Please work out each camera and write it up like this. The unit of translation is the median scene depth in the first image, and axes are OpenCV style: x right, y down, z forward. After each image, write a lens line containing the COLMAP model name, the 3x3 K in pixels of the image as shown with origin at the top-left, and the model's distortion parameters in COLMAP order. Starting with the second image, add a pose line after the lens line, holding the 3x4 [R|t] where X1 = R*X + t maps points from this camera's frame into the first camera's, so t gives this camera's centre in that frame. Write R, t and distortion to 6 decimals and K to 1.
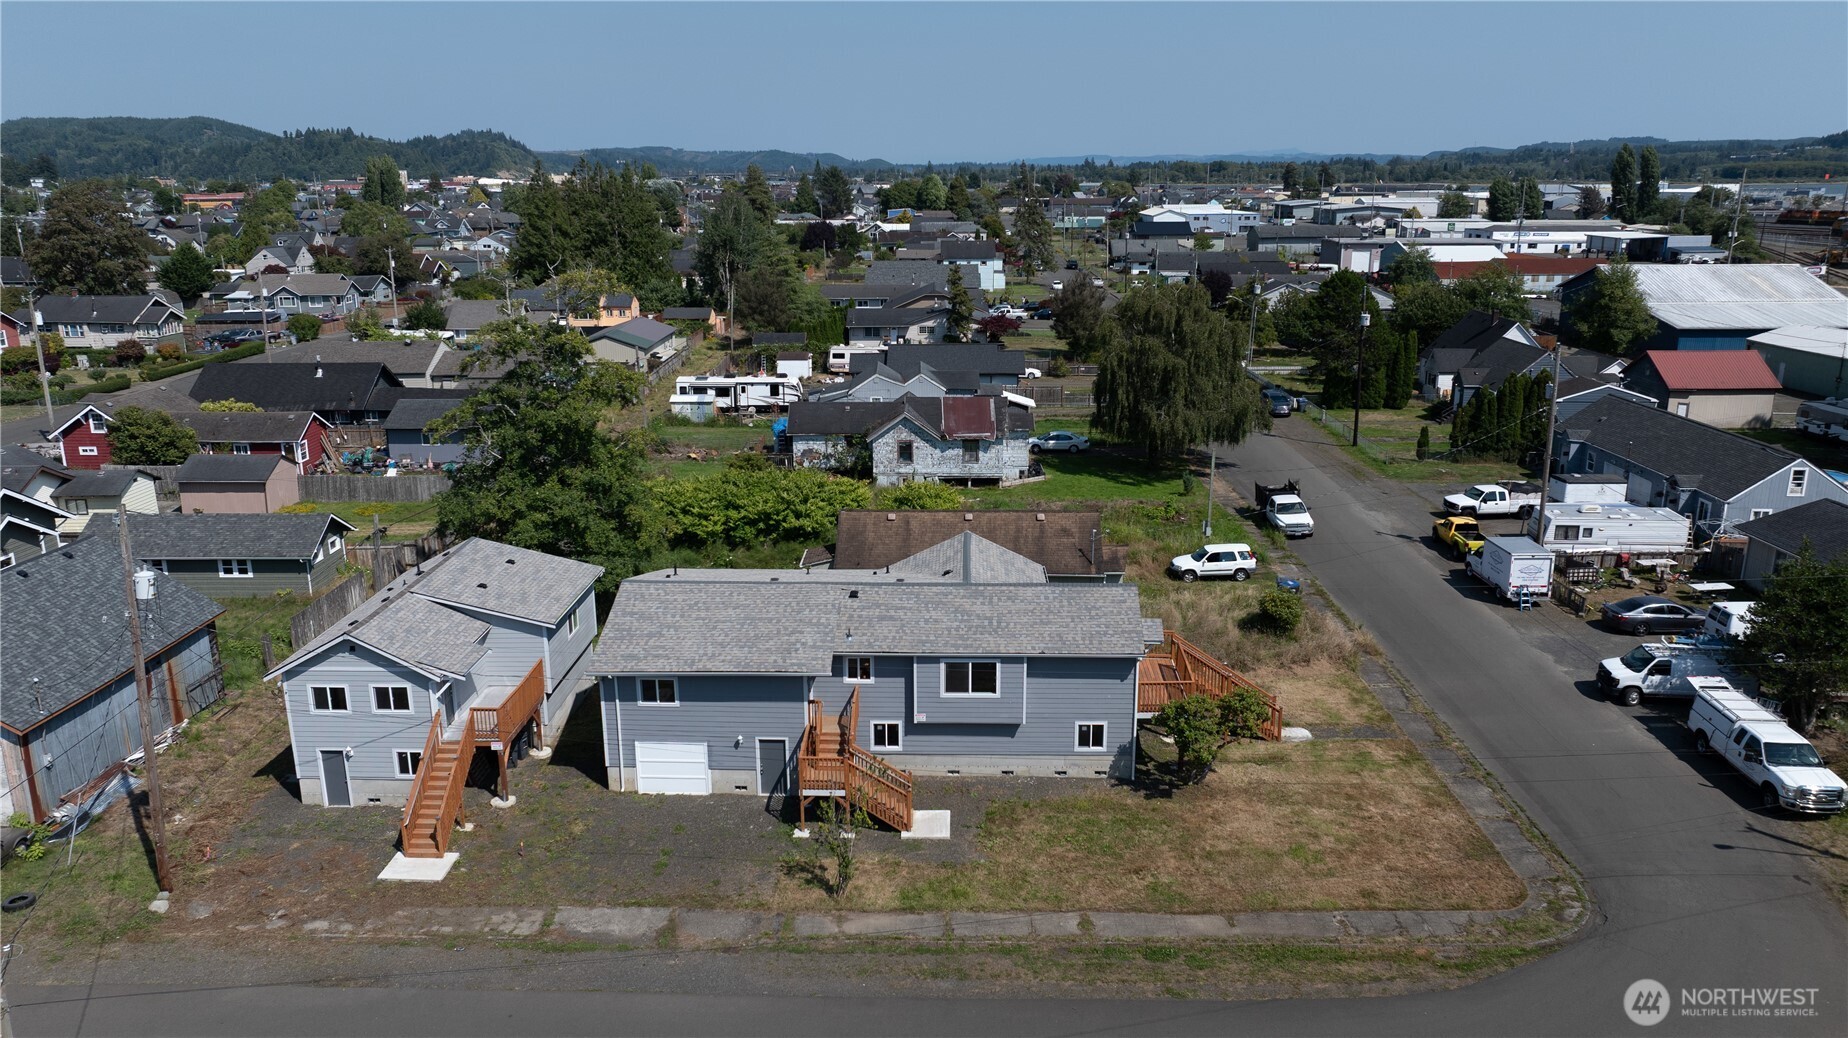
lens RADIAL K [[1298.3, 0, 924.0], [0, 1298.3, 519.0], [0, 0, 1]] dist [-0.014926, -0.000294]
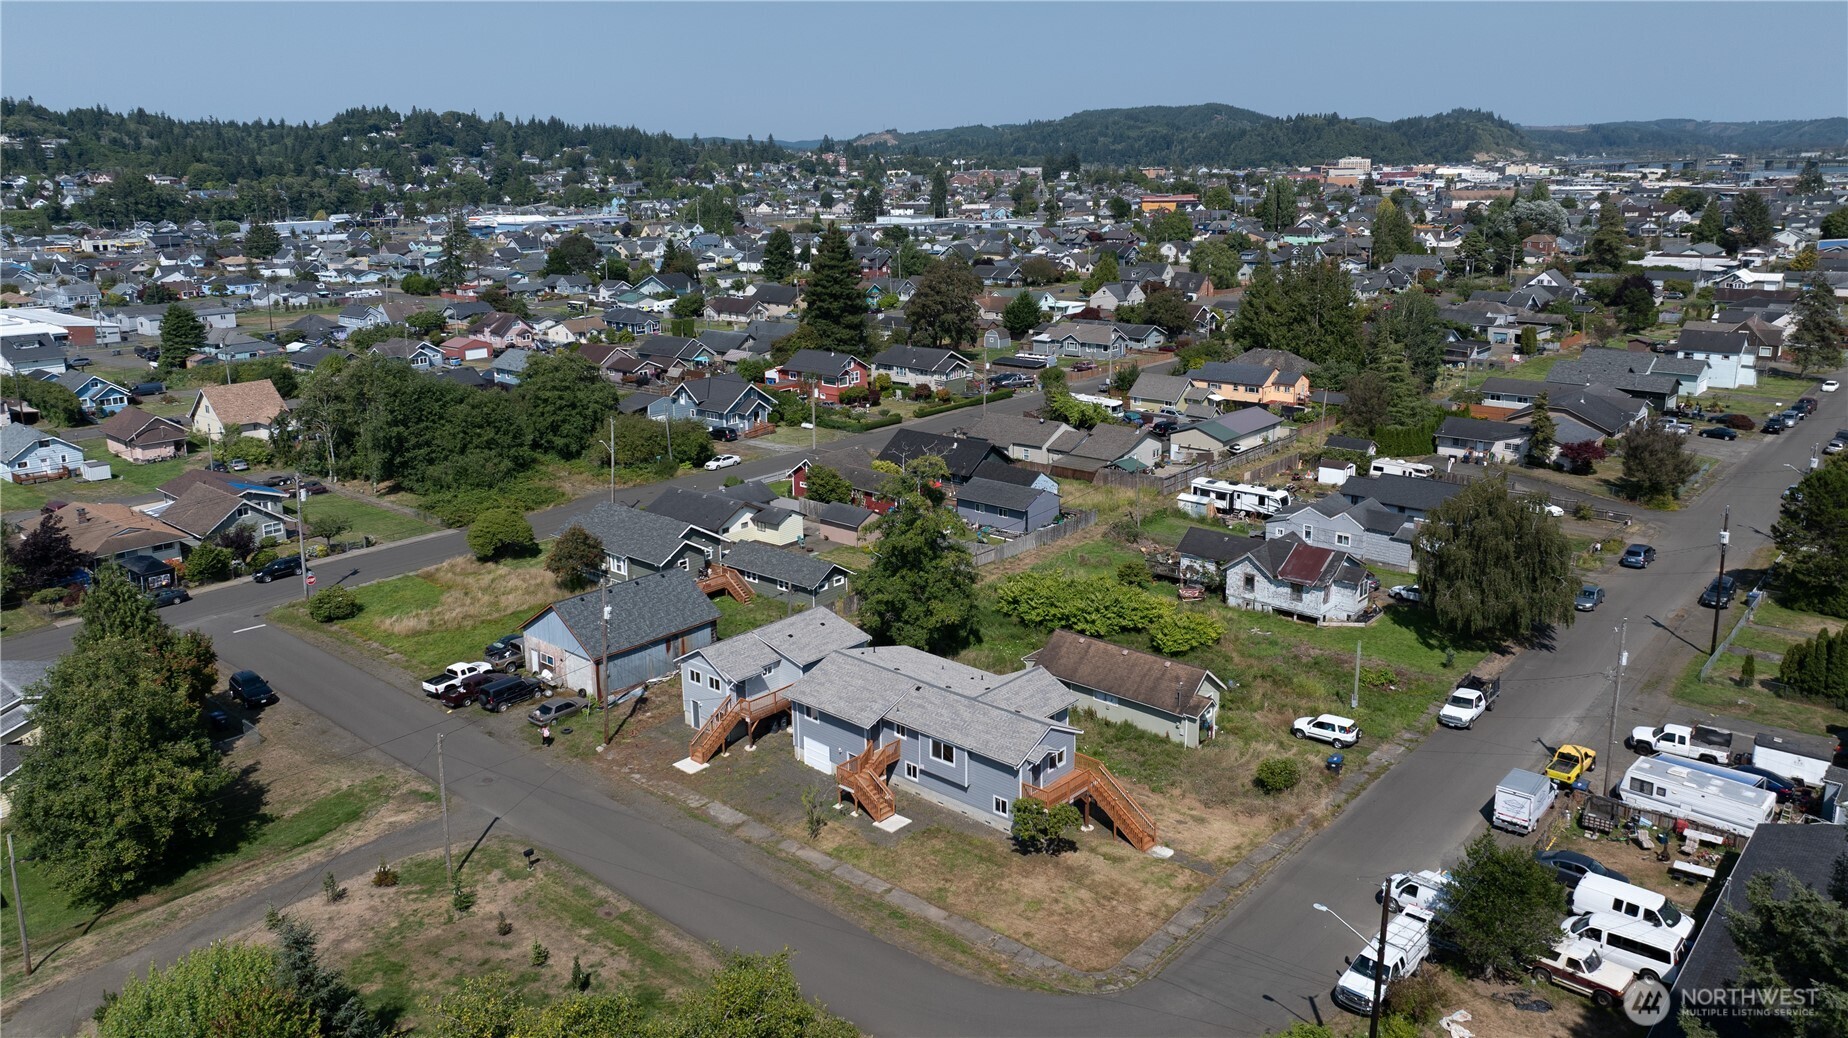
lens RADIAL K [[1323.9, 0, 937.2], [0, 1323.9, 434.6], [0, 0, 1]] dist [-0.008580, -0.003702]
pose [[0.764628, 0.125380, -0.632158, 1.027468], [-0.154847, 0.987901, 0.008640, -0.293848], [0.625593, 0.091281, 0.774791, -0.405753]]
